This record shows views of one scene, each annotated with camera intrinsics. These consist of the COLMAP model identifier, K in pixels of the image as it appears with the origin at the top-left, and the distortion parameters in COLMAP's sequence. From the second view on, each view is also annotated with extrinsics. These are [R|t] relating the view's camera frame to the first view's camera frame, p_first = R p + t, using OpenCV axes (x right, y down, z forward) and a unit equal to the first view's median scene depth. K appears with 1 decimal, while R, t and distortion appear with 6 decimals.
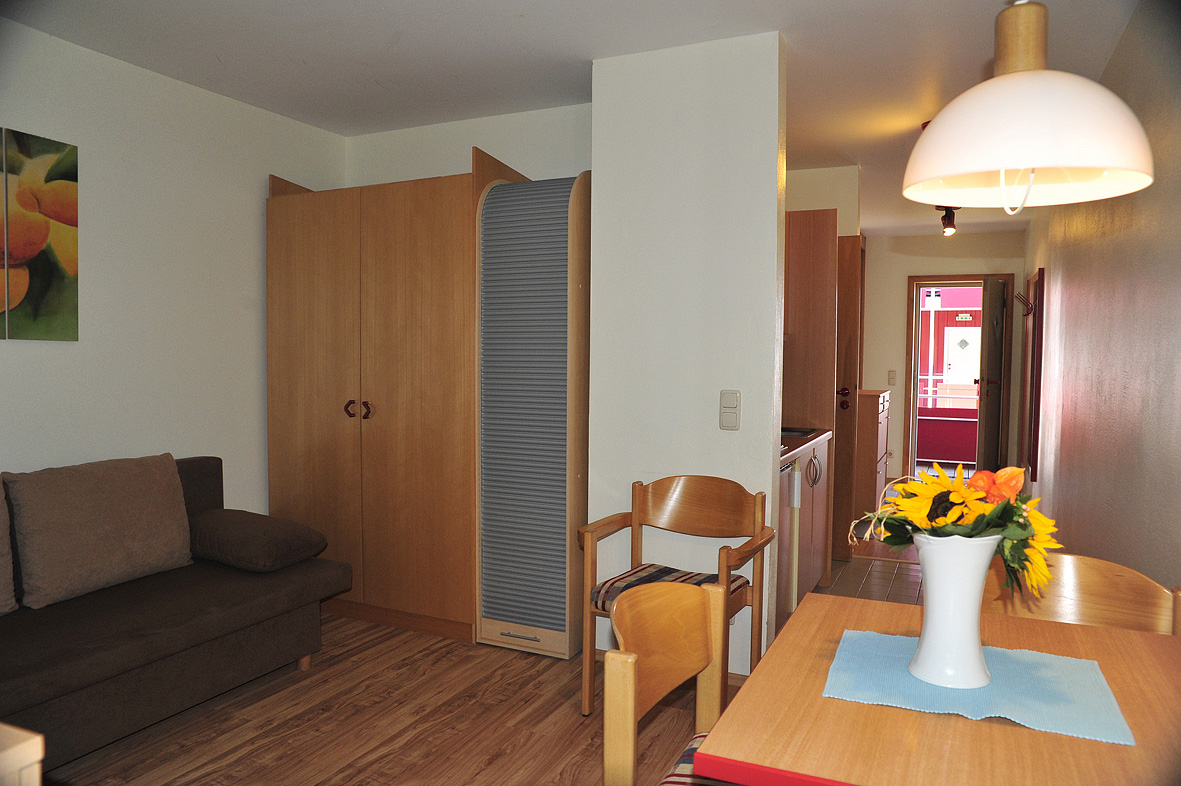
lens RADIAL K [[808.7, 0, 585.5], [0, 808.7, 390.1], [0, 0, 1]] dist [0.003143, 0.001396]
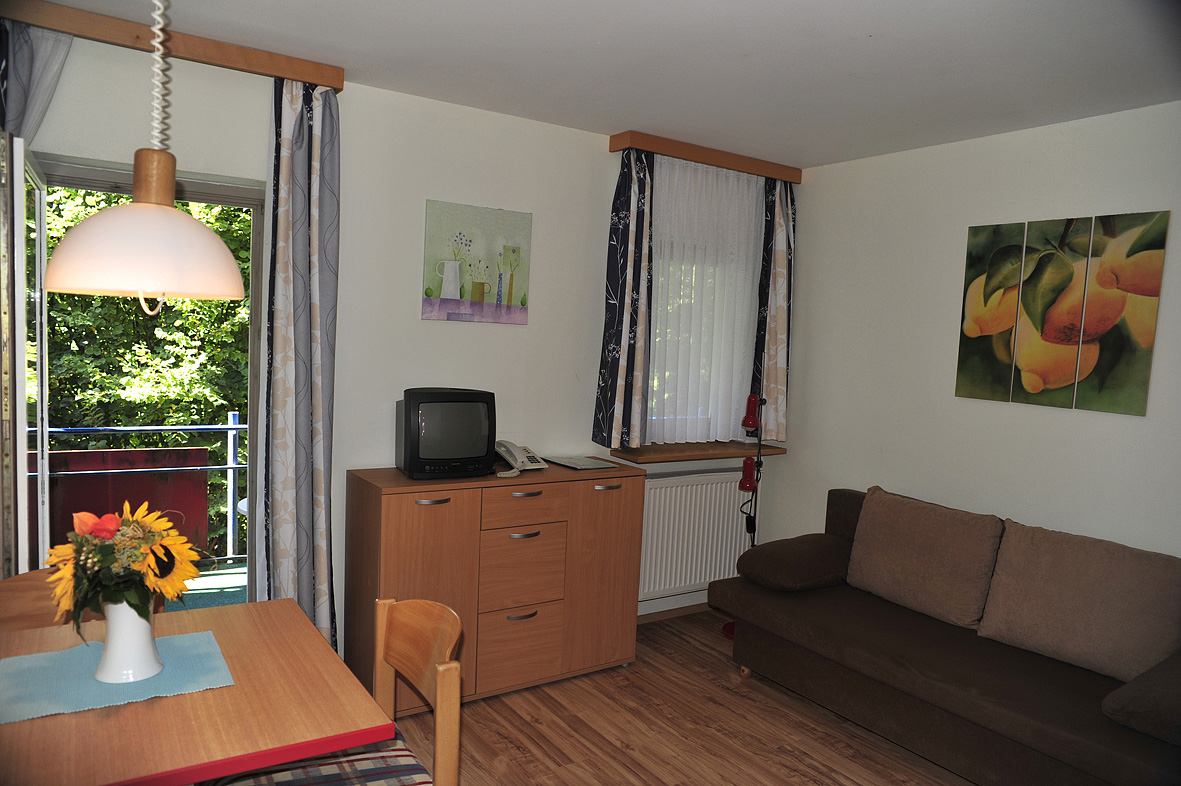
lens RADIAL K [[808.7, 0, 588.3], [0, 808.7, 396.8], [0, 0, 1]] dist [0.003143, 0.001396]
pose [[-0.508471, 0.009684, -0.861025, 0.541011], [-0.111550, 0.990770, 0.077018, -0.086661], [0.853823, 0.135209, -0.502698, 0.950411]]
